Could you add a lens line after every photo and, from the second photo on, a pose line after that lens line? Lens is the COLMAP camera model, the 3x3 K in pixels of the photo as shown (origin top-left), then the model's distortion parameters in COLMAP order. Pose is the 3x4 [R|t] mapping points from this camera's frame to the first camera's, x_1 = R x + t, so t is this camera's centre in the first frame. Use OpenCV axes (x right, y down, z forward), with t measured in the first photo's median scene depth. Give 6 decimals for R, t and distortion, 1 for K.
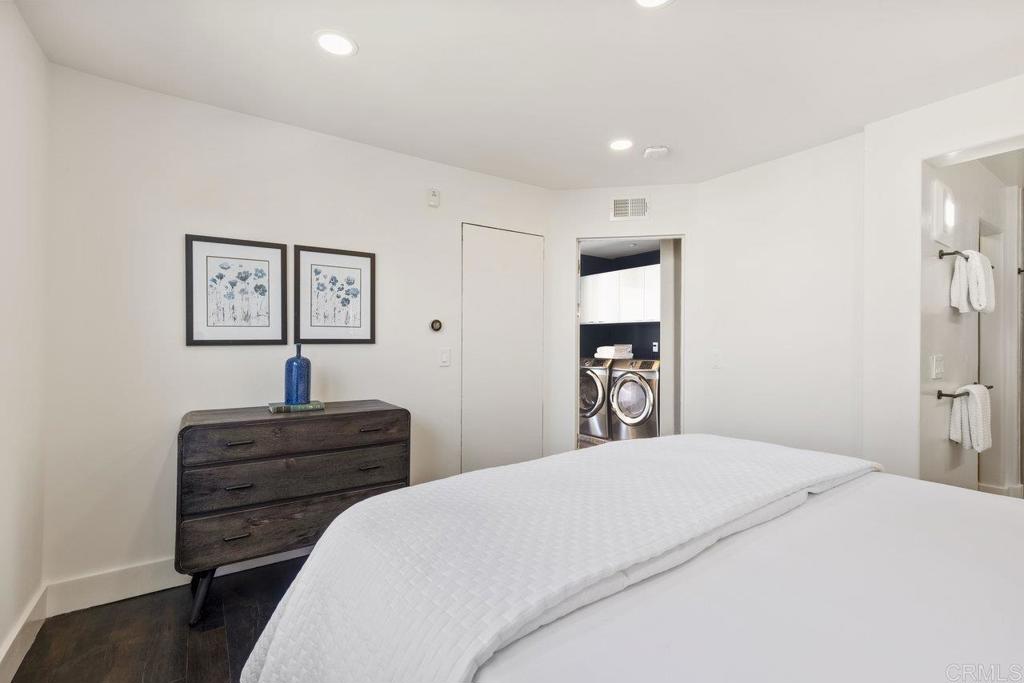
lens RADIAL K [[447.6, 0, 511.0], [0, 447.6, 338.0], [0, 0, 1]] dist [0.003507, 0.000318]
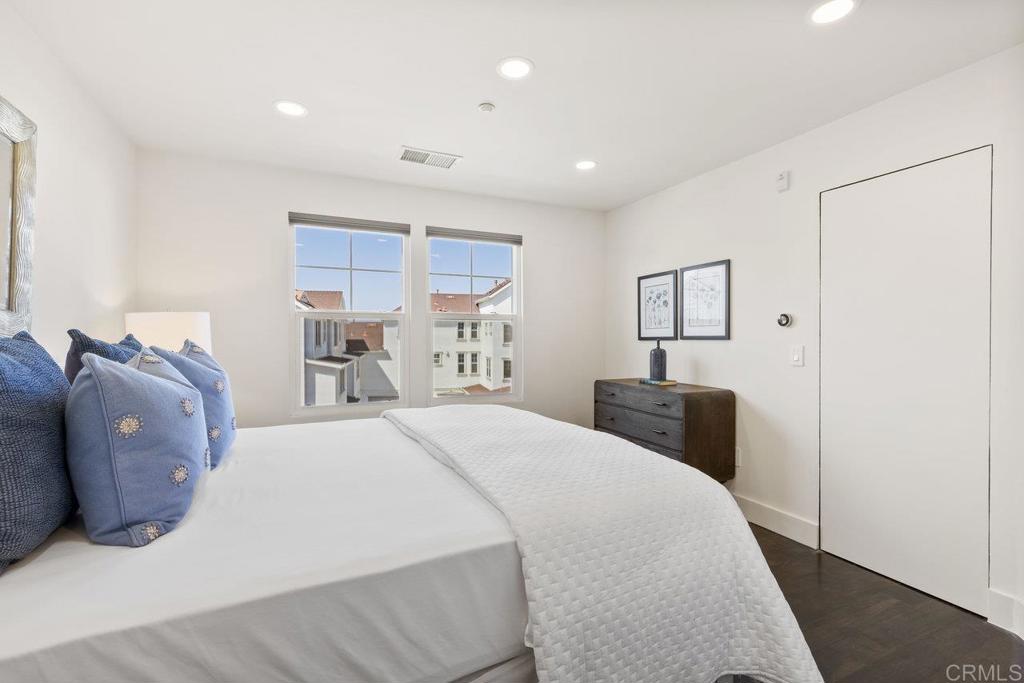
lens RADIAL K [[447.6, 0, 513.8], [0, 447.6, 342.4], [0, 0, 1]] dist [0.003507, 0.000318]
pose [[-0.147969, 0.006067, -0.988973, 1.021469], [0.002855, 0.999980, 0.005708, 0.012936], [0.988988, -0.001979, -0.147983, 0.734649]]
